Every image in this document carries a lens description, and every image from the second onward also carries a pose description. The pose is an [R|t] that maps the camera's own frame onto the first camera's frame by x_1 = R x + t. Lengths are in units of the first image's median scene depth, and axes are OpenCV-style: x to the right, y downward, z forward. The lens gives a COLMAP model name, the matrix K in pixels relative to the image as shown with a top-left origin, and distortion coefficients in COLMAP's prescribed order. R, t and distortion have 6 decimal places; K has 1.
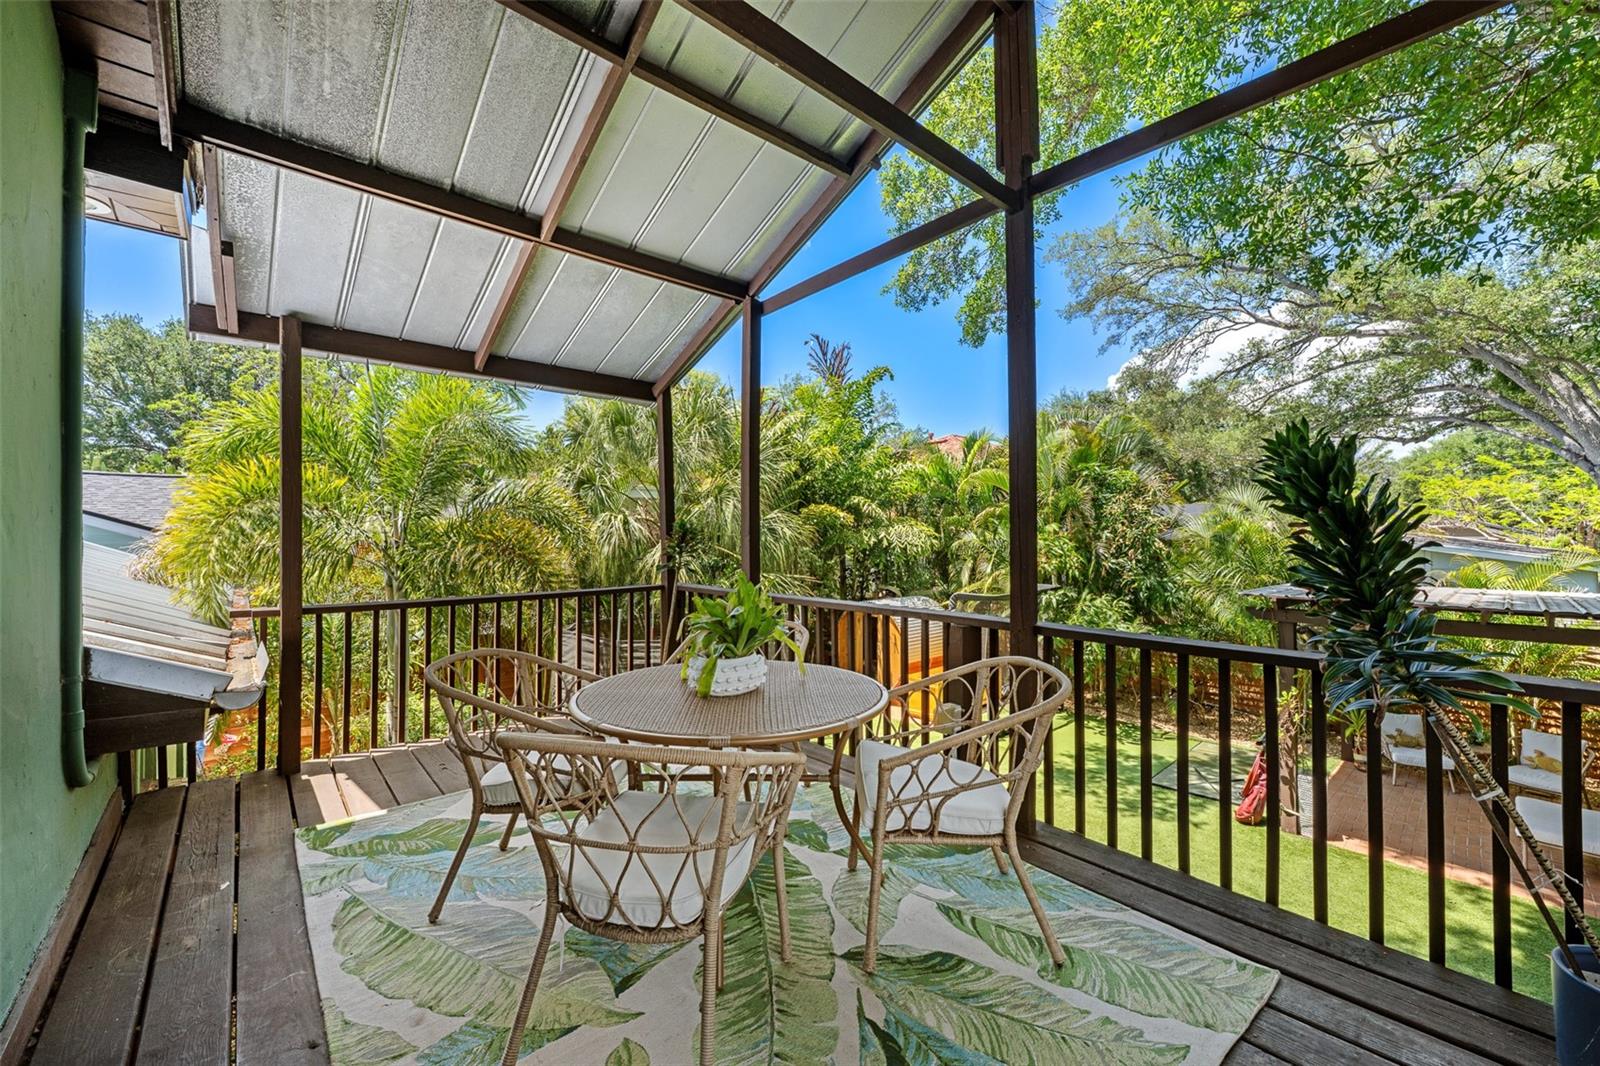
lens RADIAL K [[628.0, 0, 796.0], [0, 628.0, 529.7], [0, 0, 1]] dist [-0.022539, 0.006344]
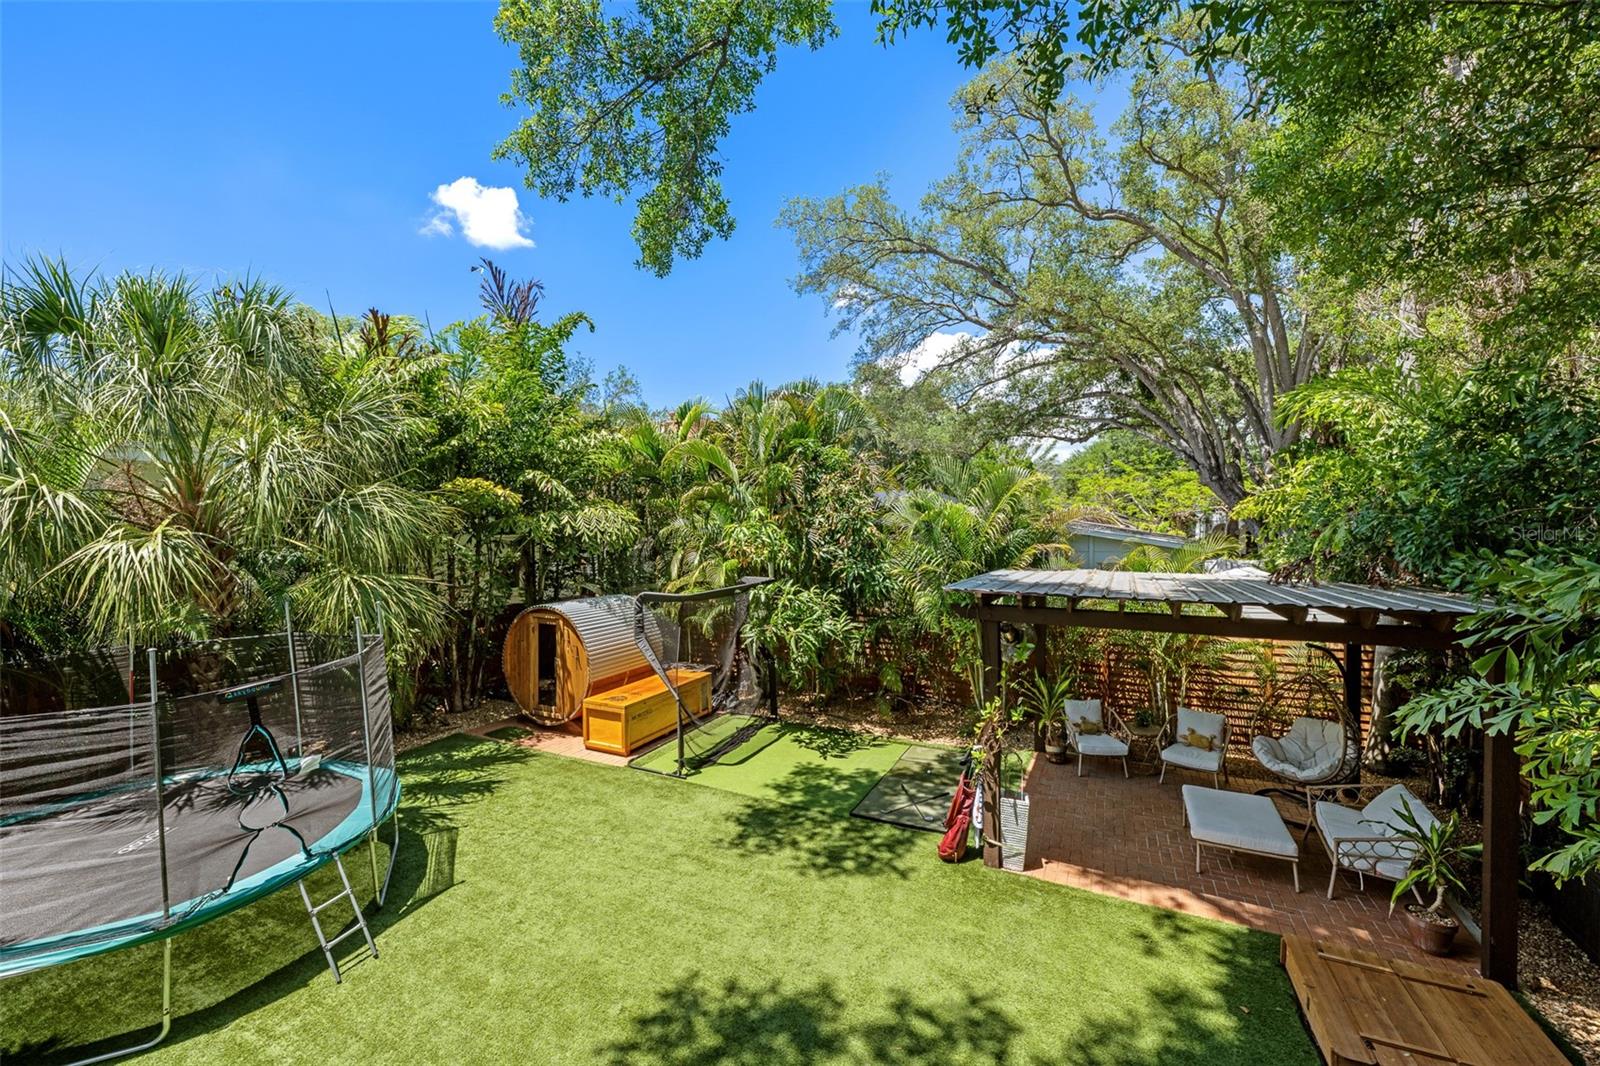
lens RADIAL K [[648.3, 0, 800.0], [0, 648.3, 533.0], [0, 0, 1]] dist [0.000859, 0.000013]
pose [[0.924872, -0.005499, 0.380238, 0.088757], [-0.003444, 0.999733, 0.022836, 0.004665], [-0.380262, -0.022430, 0.924607, 0.117275]]
